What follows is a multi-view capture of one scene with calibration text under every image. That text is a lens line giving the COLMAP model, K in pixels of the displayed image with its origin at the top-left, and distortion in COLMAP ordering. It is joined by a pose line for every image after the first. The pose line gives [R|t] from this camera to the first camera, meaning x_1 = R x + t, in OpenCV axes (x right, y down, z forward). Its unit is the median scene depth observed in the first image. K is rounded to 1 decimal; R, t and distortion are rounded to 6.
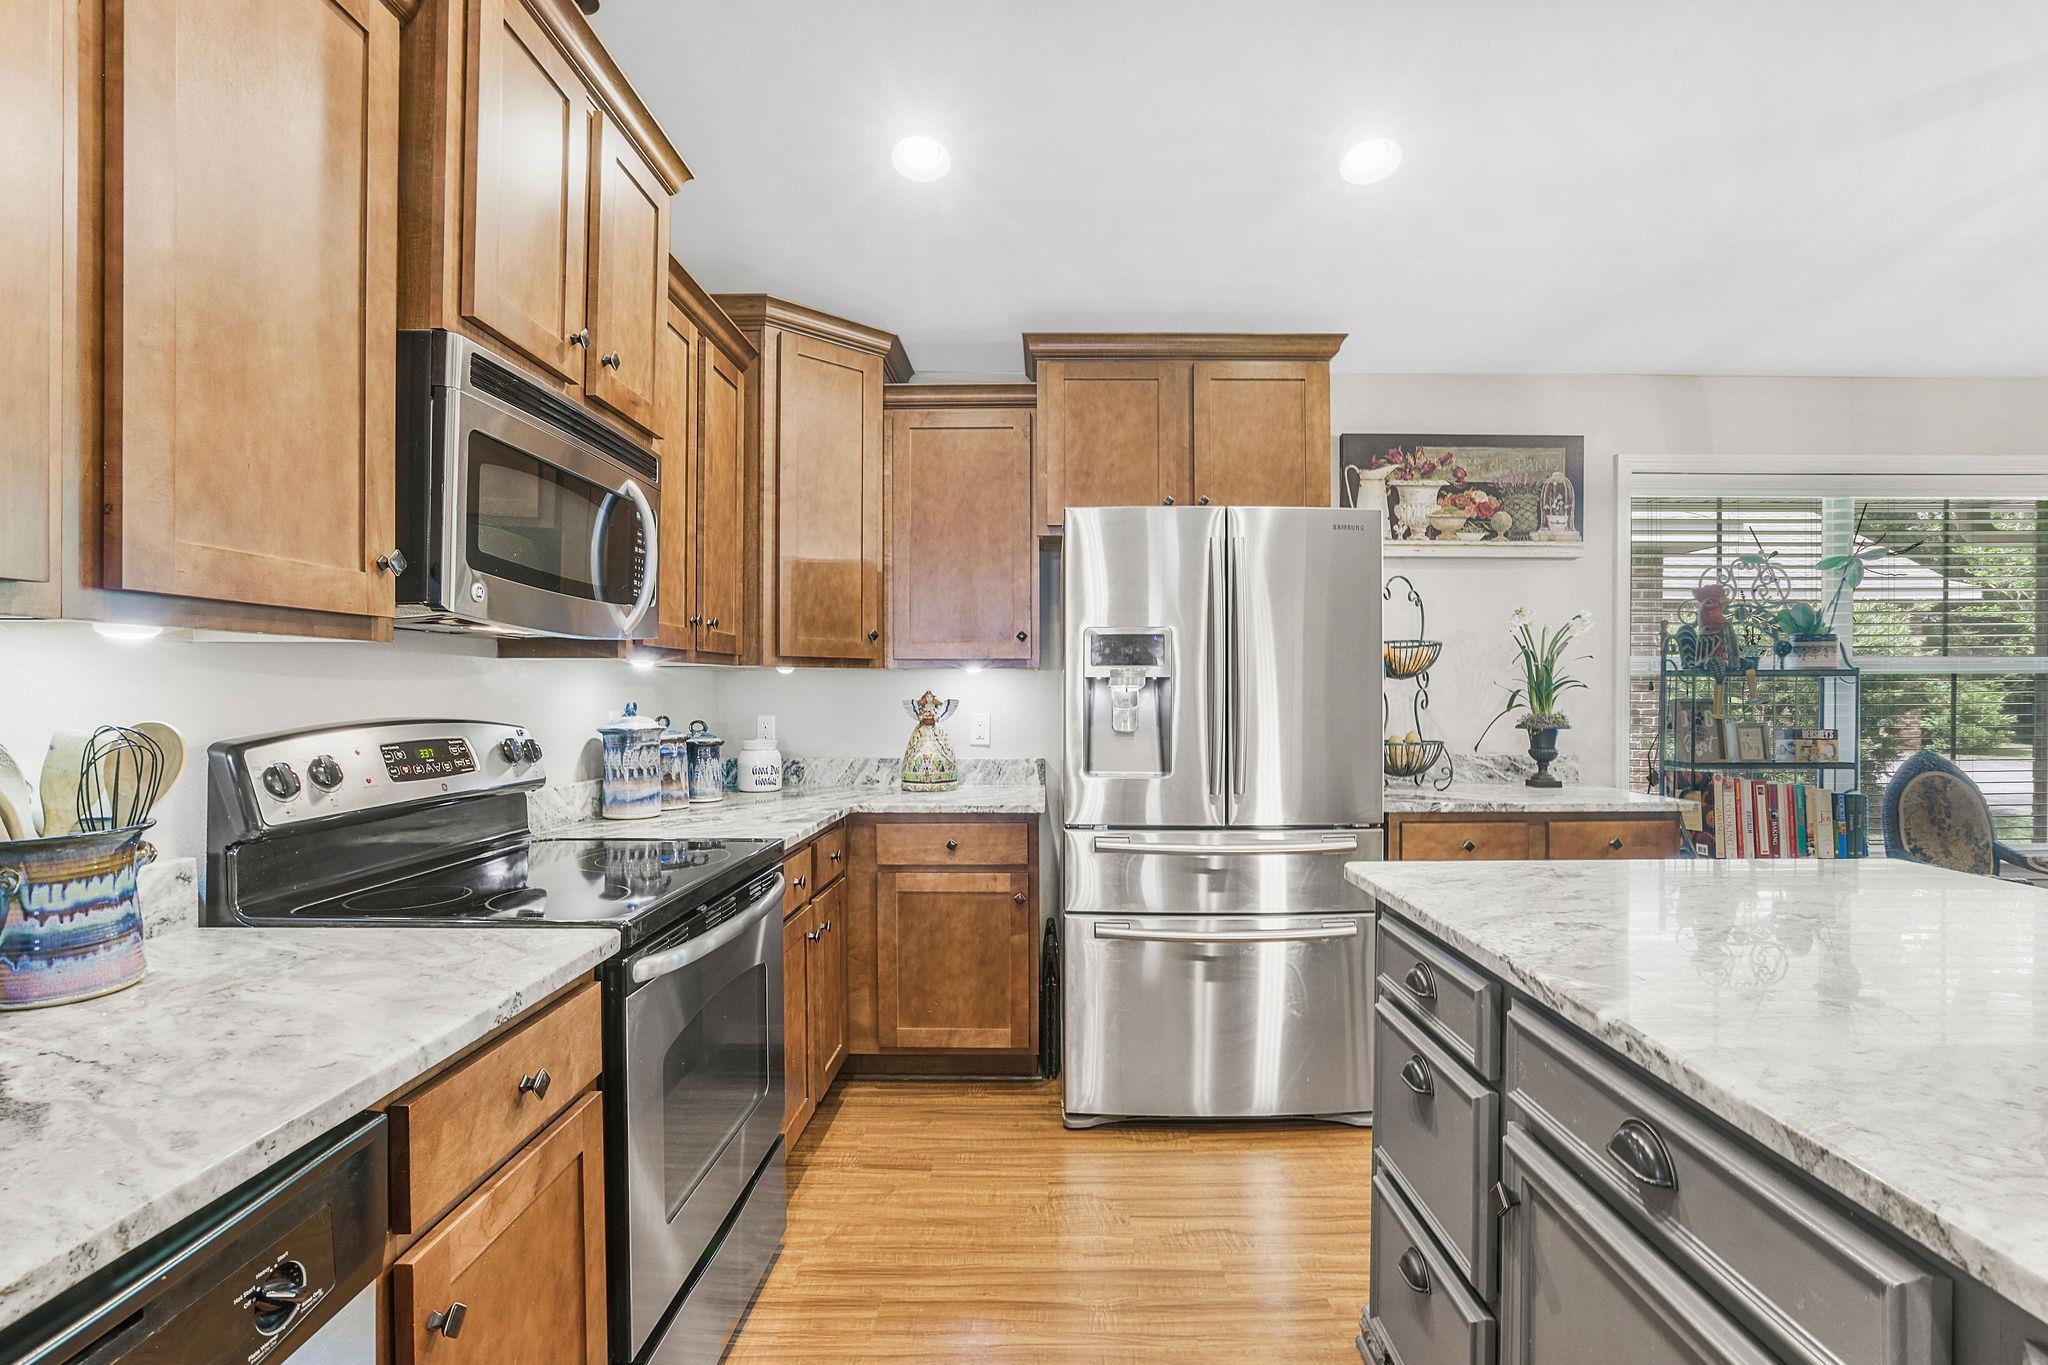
lens RADIAL K [[934.5, 0, 1042.1], [0, 934.5, 695.8], [0, 0, 1]] dist [-0.030253, 0.002229]
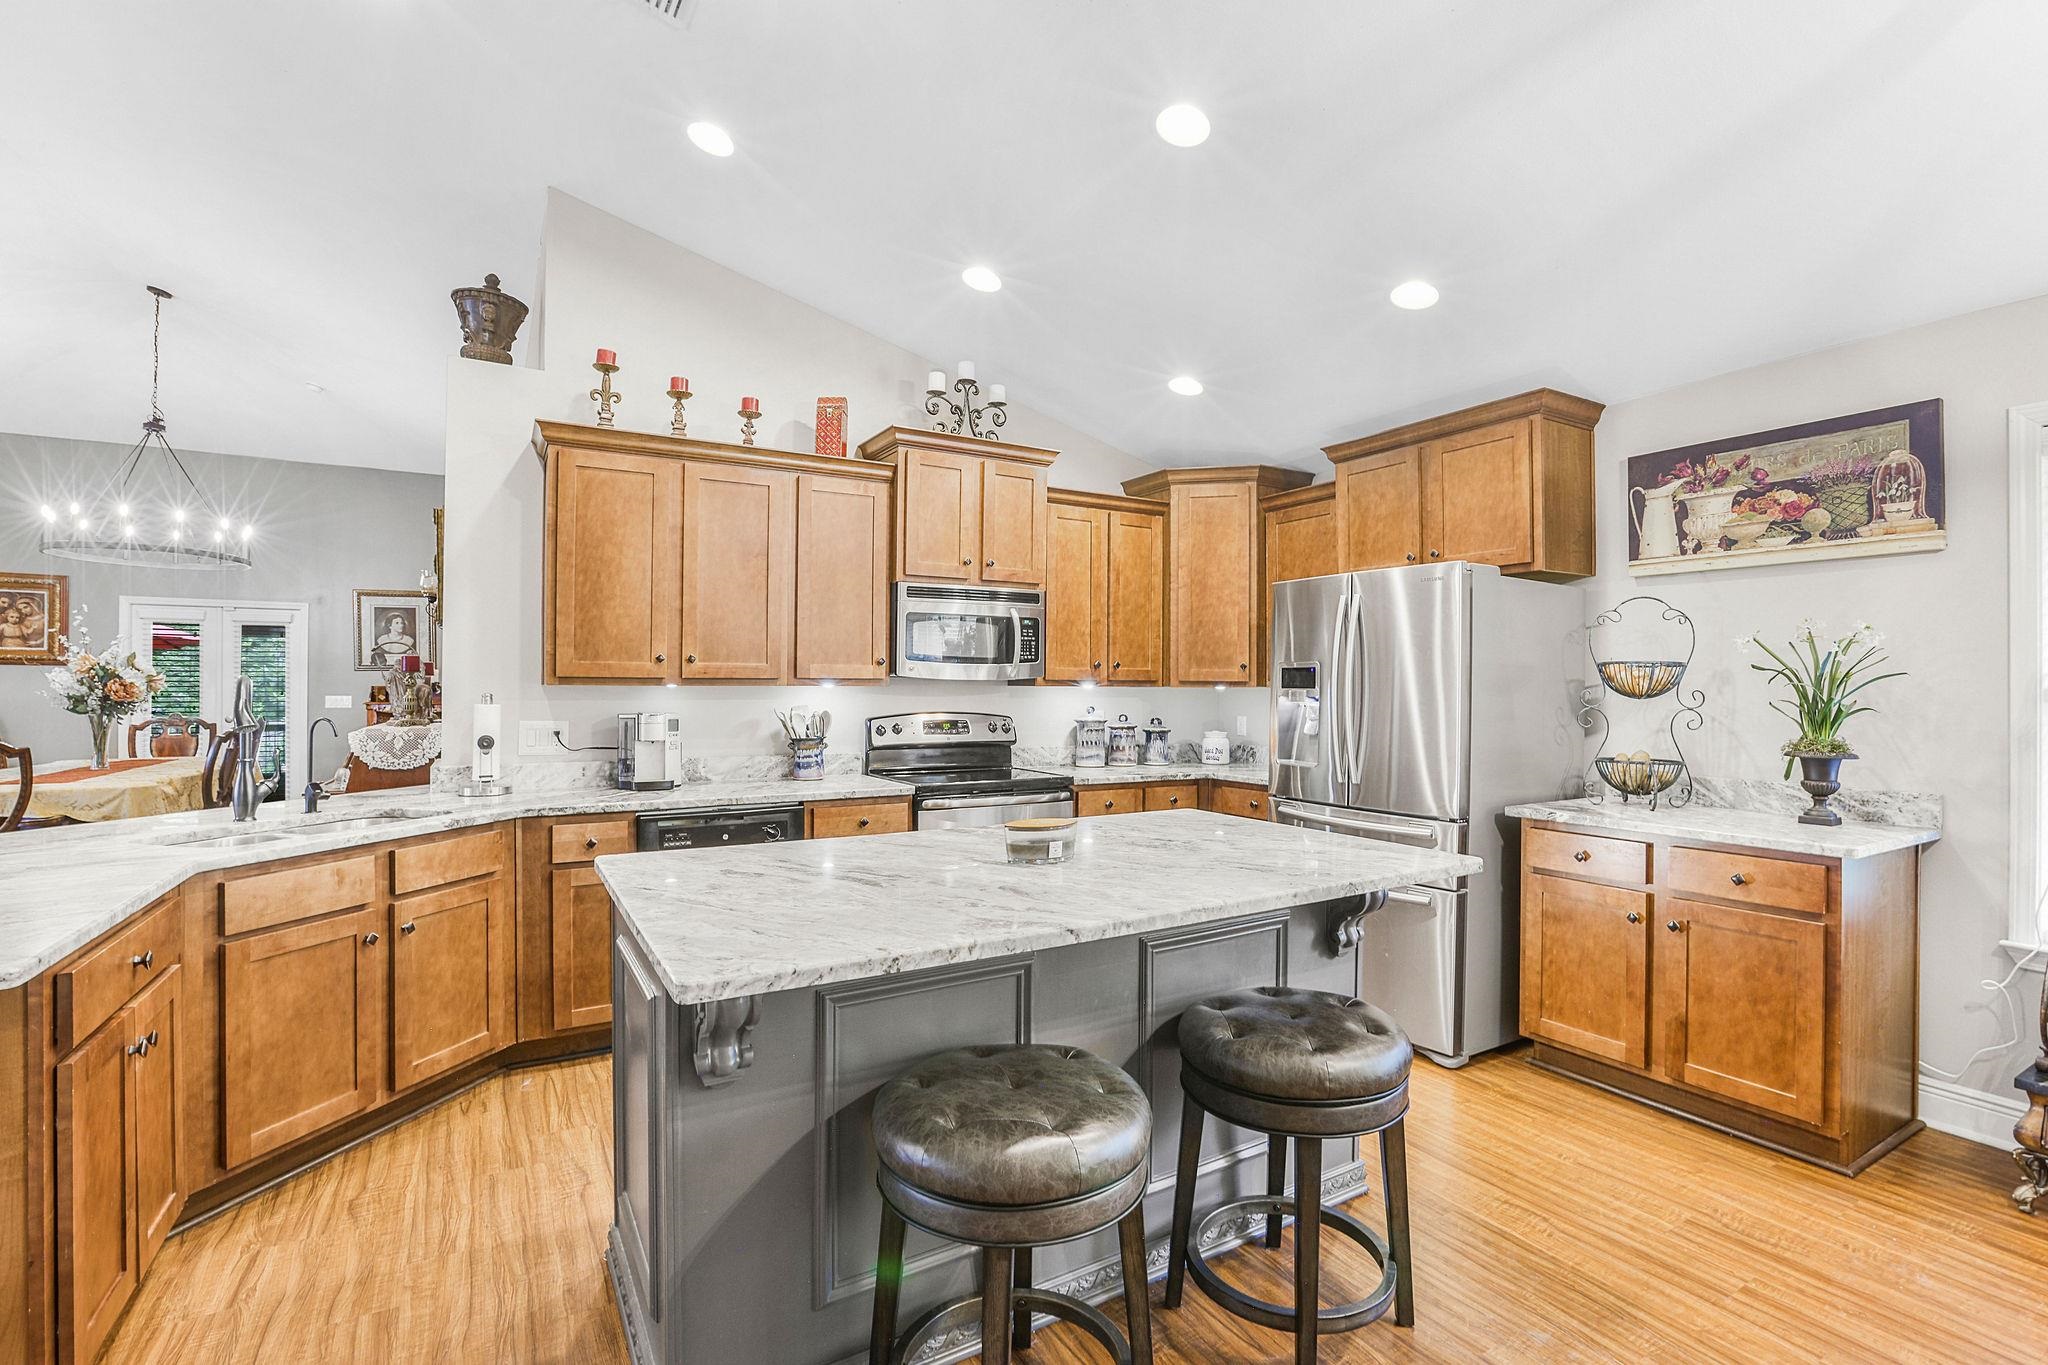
lens RADIAL K [[934.5, 0, 1039.3], [0, 934.5, 673.3], [0, 0, 1]] dist [-0.030253, 0.002229]
pose [[0.522829, -0.009551, -0.852384, 0.944562], [-0.010860, 0.999781, -0.017864, -0.021772], [0.852368, 0.018597, 0.522611, -0.087886]]
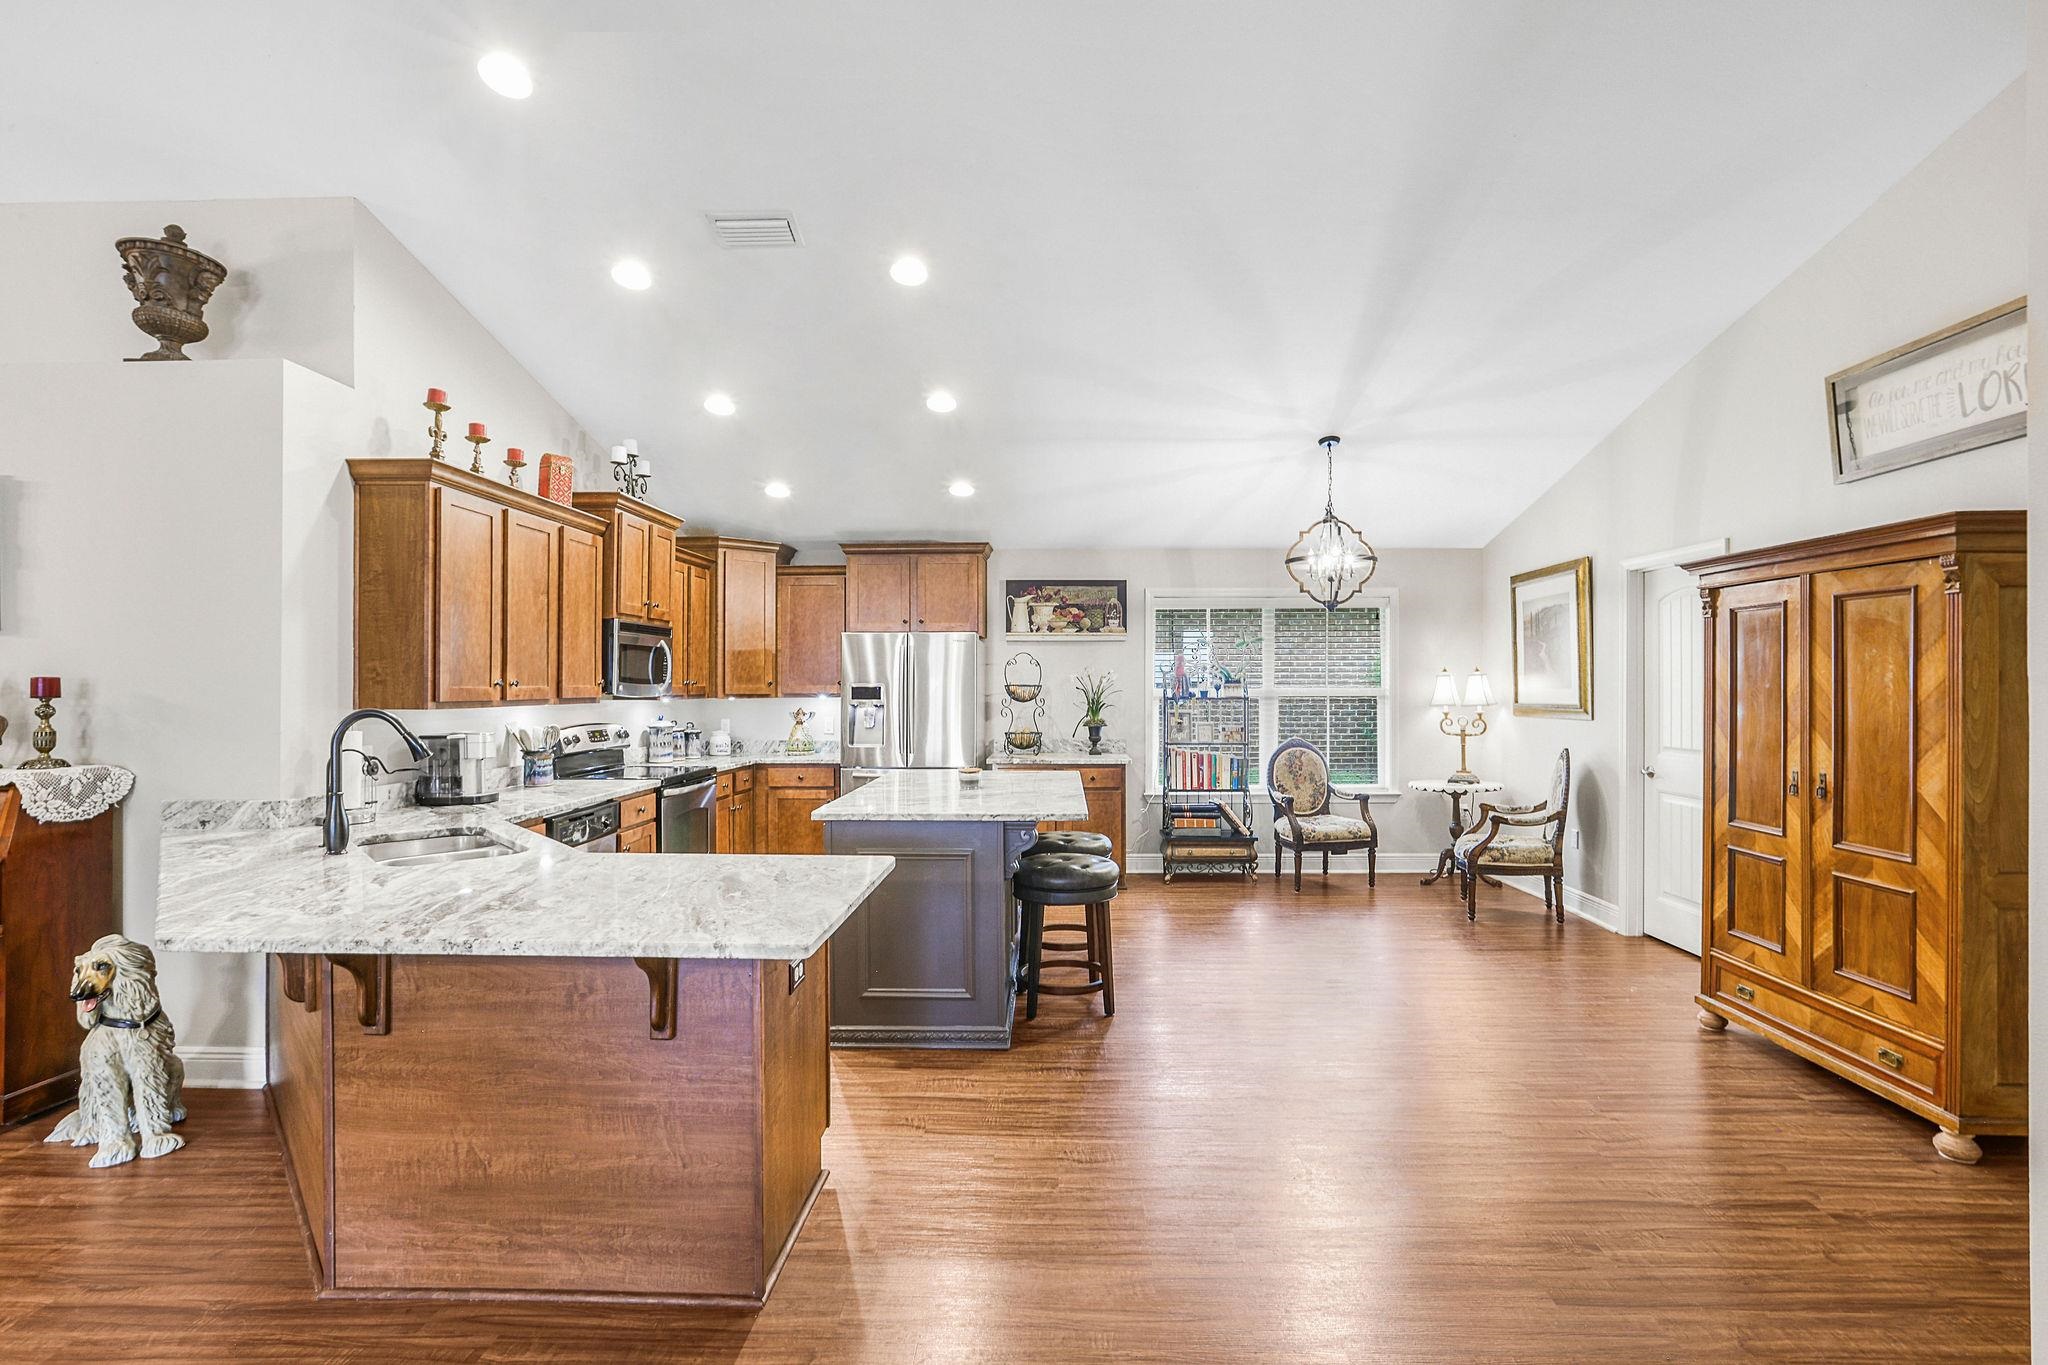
lens RADIAL K [[934.5, 0, 1028.4], [0, 934.5, 678.9], [0, 0, 1]] dist [-0.030253, 0.002229]
pose [[0.999512, -0.001035, -0.031210, 0.485004], [0.000630, 0.999916, -0.012978, -0.045573], [0.031220, 0.012952, 0.999429, -1.145122]]
